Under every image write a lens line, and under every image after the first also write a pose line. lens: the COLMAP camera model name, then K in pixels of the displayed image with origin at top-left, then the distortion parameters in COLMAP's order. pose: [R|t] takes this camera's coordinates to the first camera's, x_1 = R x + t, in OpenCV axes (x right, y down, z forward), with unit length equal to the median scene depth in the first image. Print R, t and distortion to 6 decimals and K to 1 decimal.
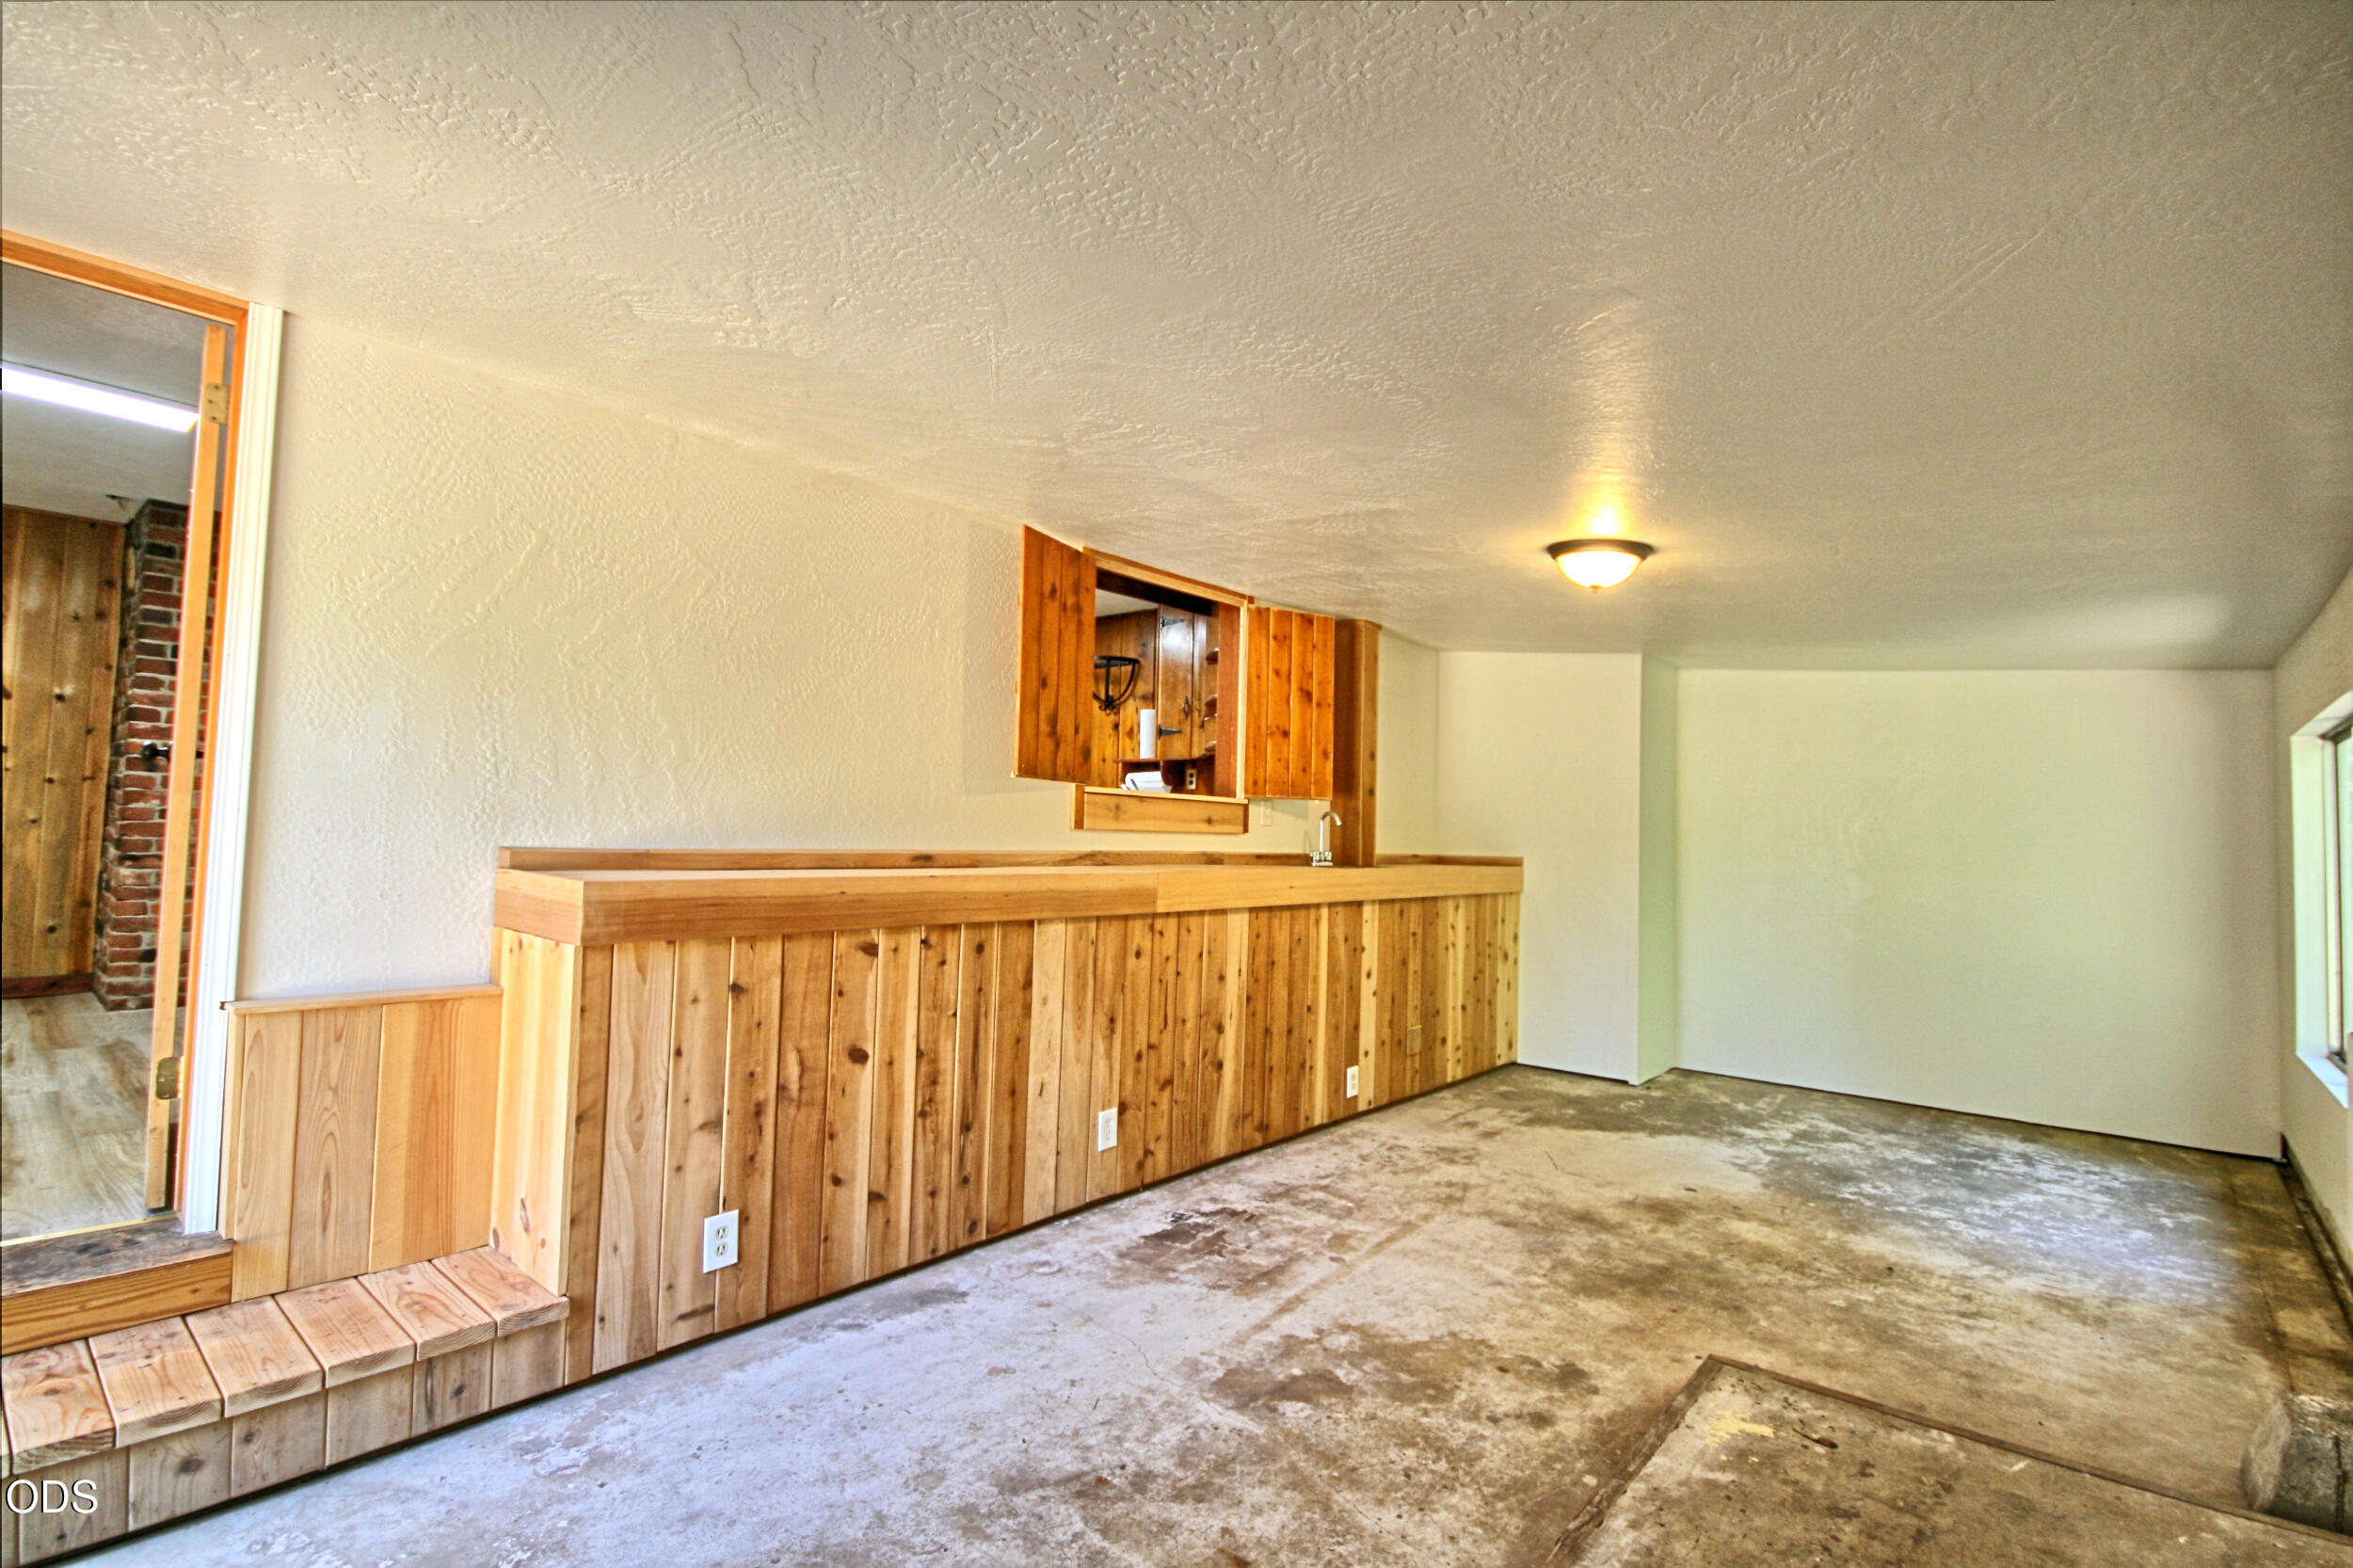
lens RADIAL K [[1100.7, 0, 1178.7], [0, 1100.7, 775.9], [0, 0, 1]] dist [-0.010030, -0.000329]
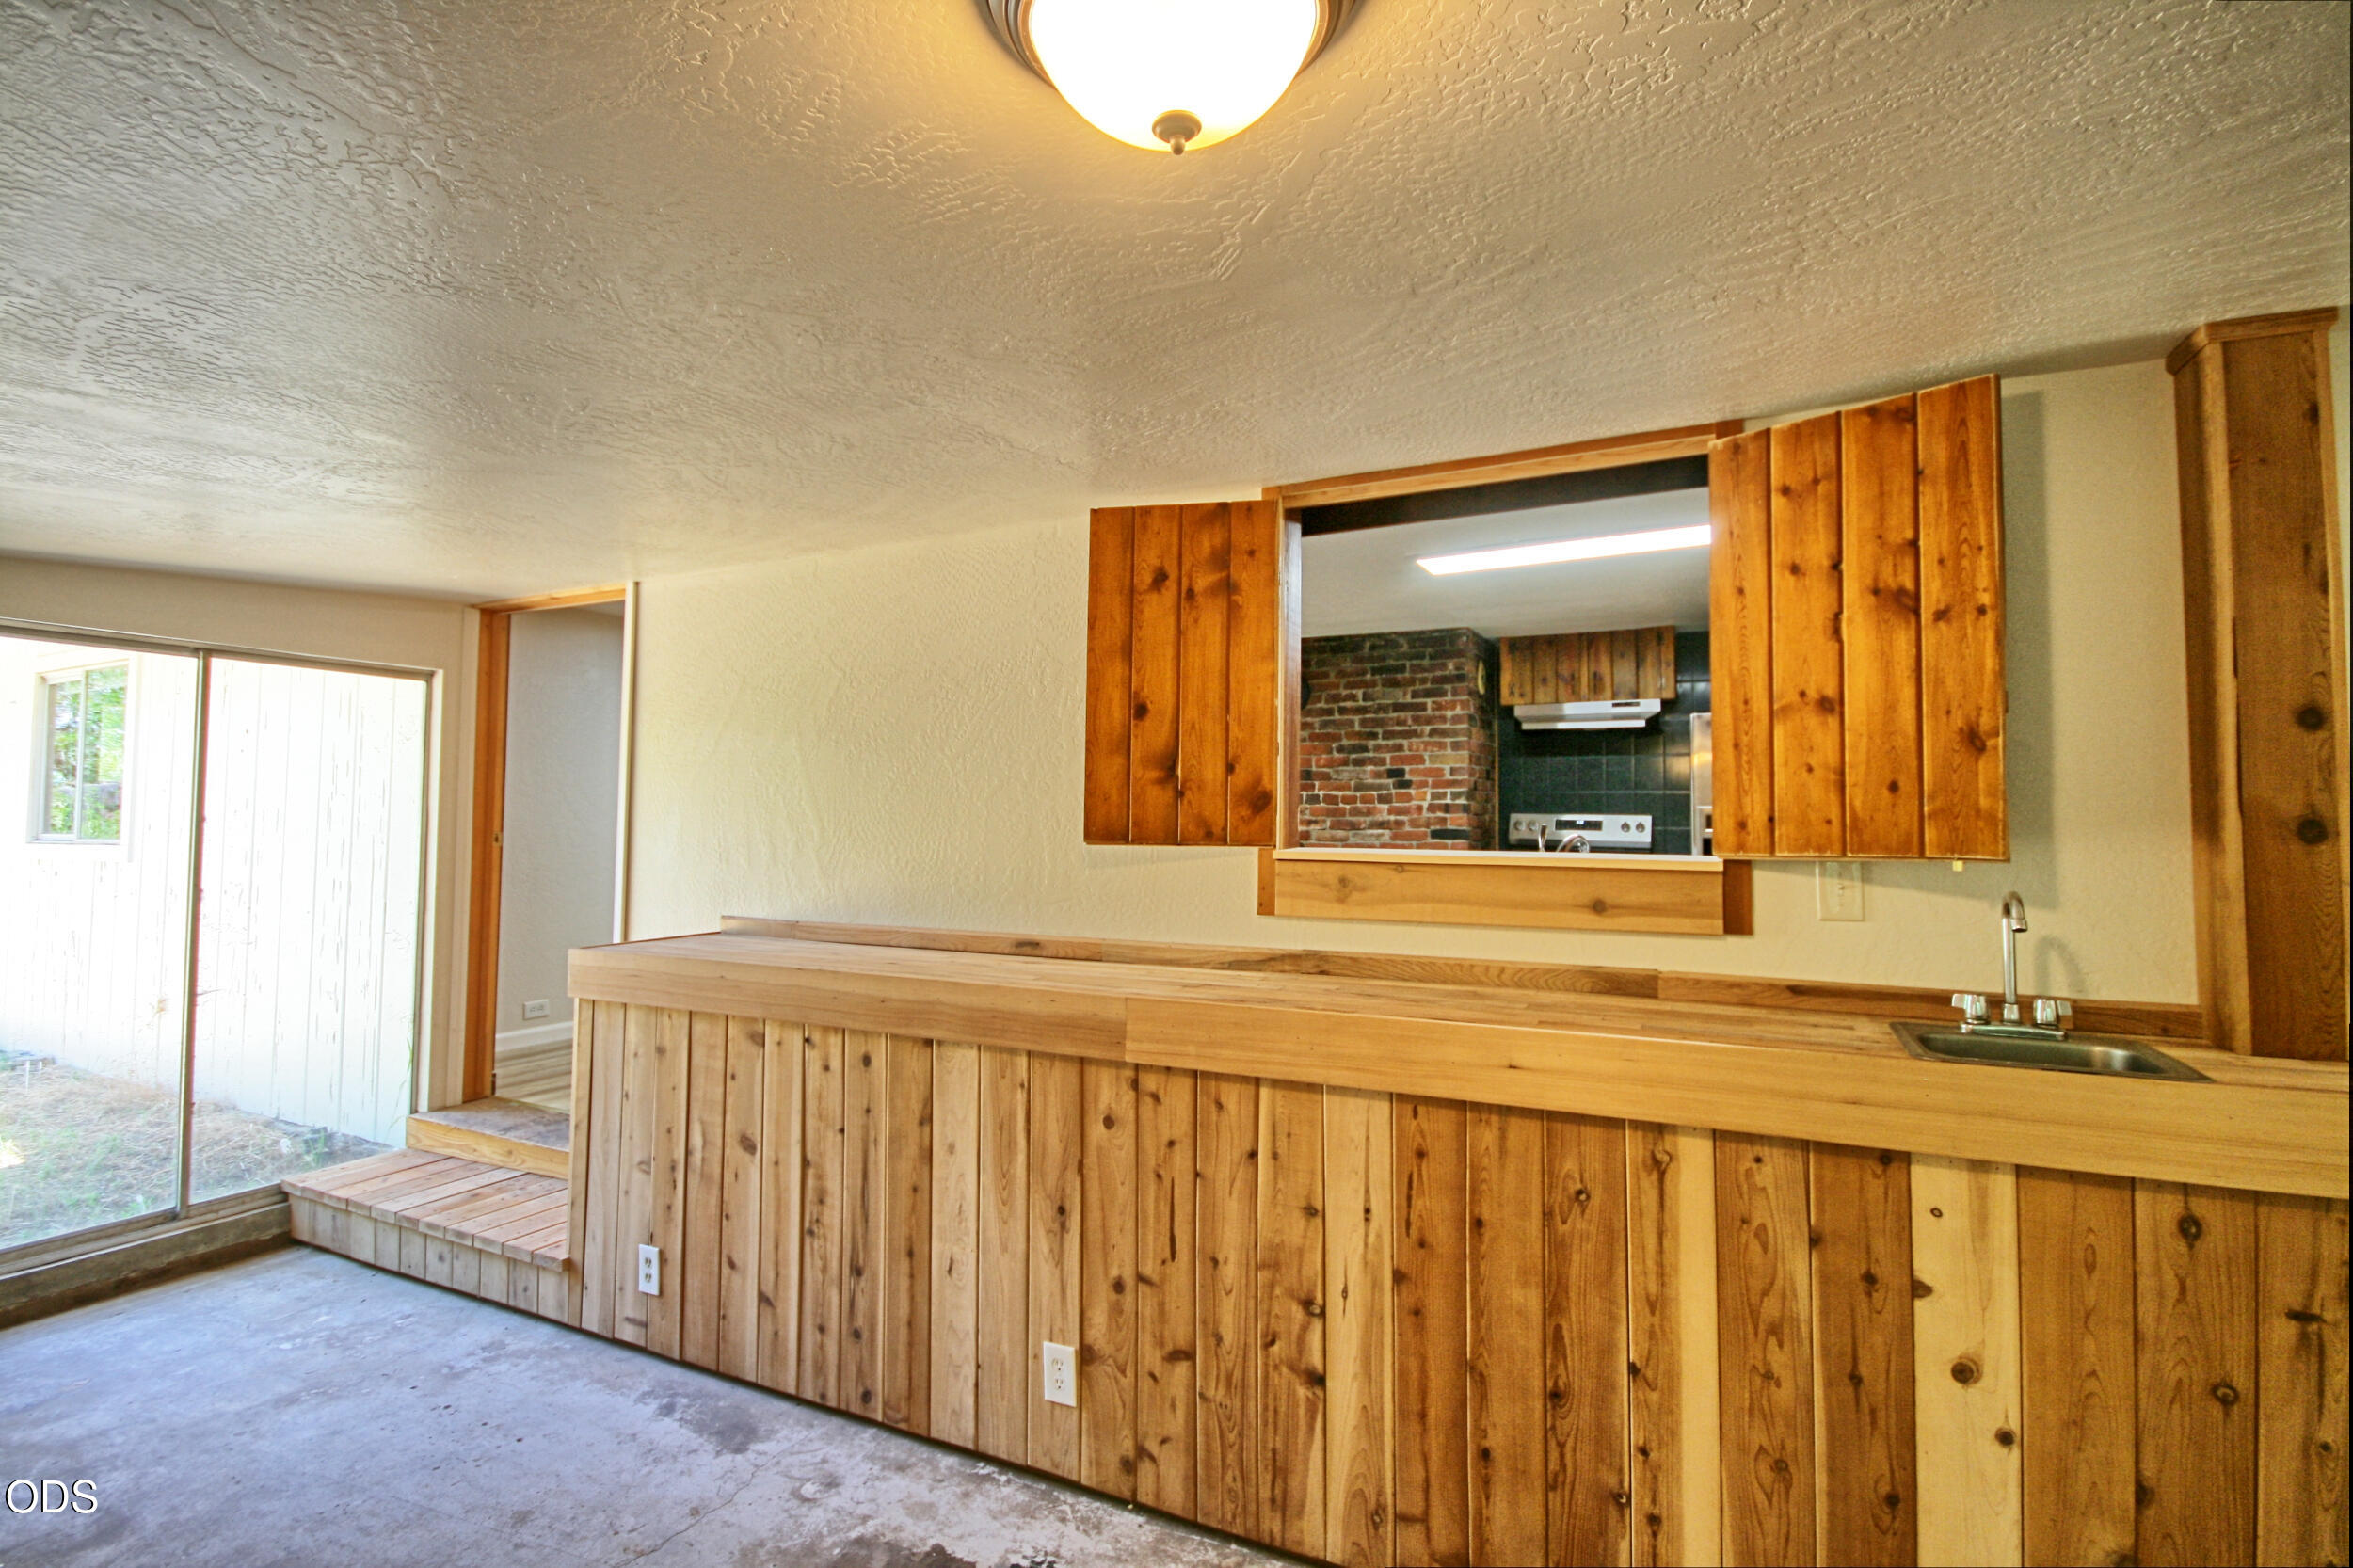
lens RADIAL K [[1091.3, 0, 1178.6], [0, 1091.3, 777.5], [0, 0, 1]] dist [-0.005459, 0.000576]
pose [[0.240919, -0.067198, -0.968216, 0.617989], [0.049840, 0.997141, -0.056804, 0.000637], [0.969265, -0.034571, 0.243579, 0.919352]]
